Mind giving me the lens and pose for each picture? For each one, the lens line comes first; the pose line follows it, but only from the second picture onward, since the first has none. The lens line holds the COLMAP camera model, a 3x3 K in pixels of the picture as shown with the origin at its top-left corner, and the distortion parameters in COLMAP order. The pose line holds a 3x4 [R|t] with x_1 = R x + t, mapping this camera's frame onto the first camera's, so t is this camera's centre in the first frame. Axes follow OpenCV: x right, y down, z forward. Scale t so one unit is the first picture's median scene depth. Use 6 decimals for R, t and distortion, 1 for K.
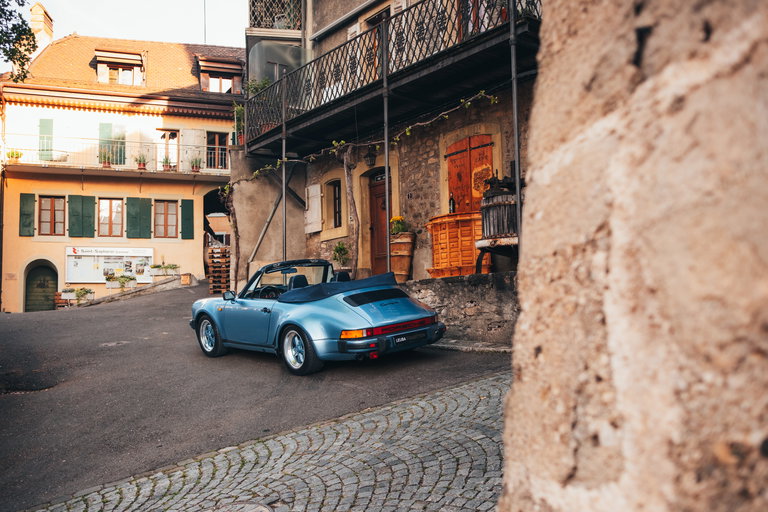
lens RADIAL K [[729.4, 0, 388.1], [0, 729.4, 258.7], [0, 0, 1]] dist [-0.010610, 0.000000]
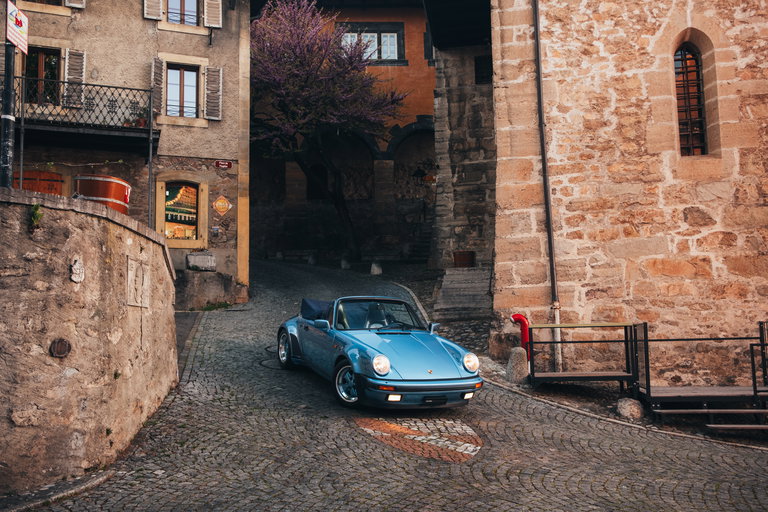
lens RADIAL K [[729.4, 0, 386.4], [0, 729.4, 253.2], [0, 0, 1]] dist [-0.010610, 0.000000]
pose [[0.277359, 0.124915, 0.952611, -0.985541], [-0.067176, 0.991607, -0.110470, 0.098728], [-0.958415, -0.033353, 0.283422, -0.051342]]
